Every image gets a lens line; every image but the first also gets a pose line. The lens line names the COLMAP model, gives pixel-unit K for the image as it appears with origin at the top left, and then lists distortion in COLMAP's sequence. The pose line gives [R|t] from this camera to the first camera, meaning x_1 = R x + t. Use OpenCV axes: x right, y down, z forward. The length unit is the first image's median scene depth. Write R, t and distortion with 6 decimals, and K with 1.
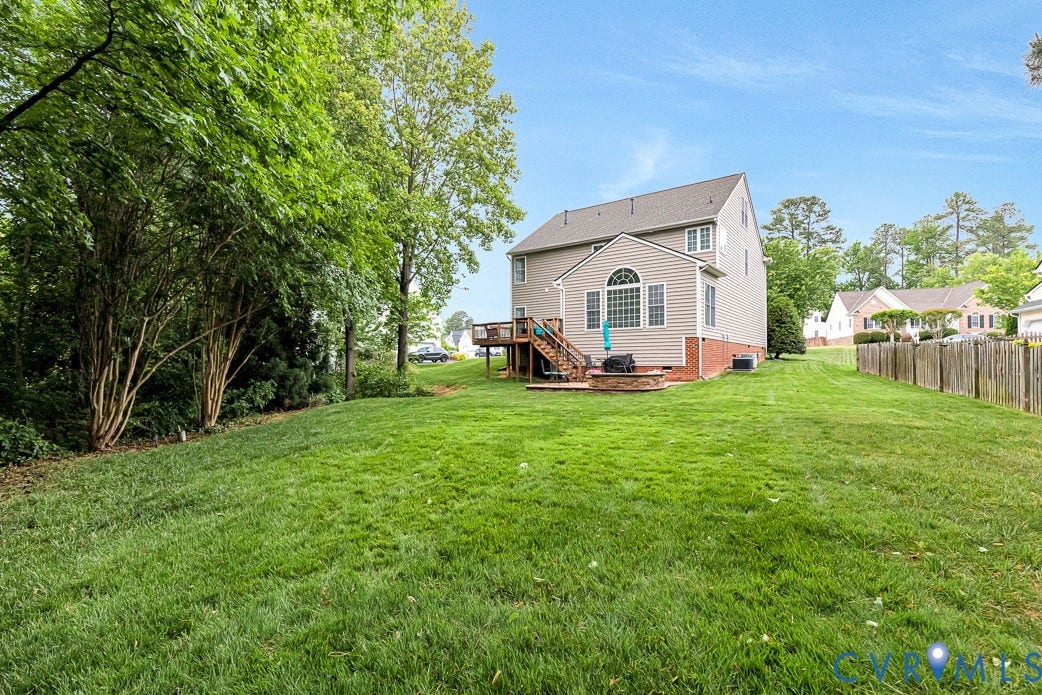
lens RADIAL K [[489.3, 0, 522.9], [0, 489.3, 351.1], [0, 0, 1]] dist [0.015102, -0.001155]
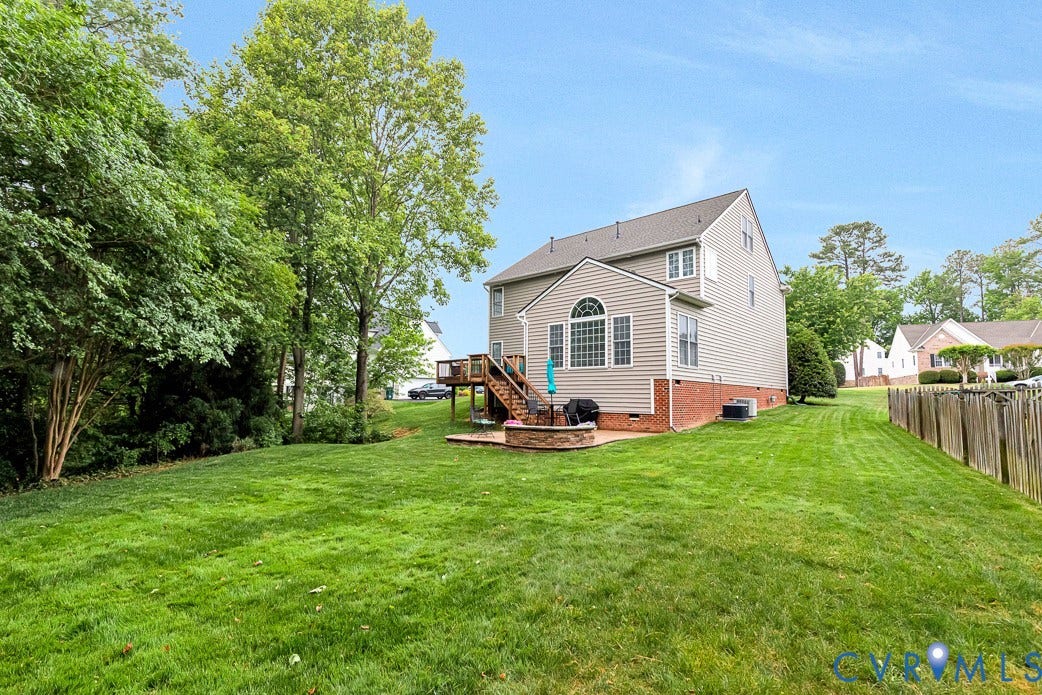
lens RADIAL K [[489.3, 0, 518.9], [0, 489.3, 352.3], [0, 0, 1]] dist [0.015102, -0.001155]
pose [[0.994006, 0.003101, -0.109279, 0.147056], [-0.010410, 0.997740, -0.066384, -0.012064], [0.108826, 0.067124, 0.991792, 0.112350]]
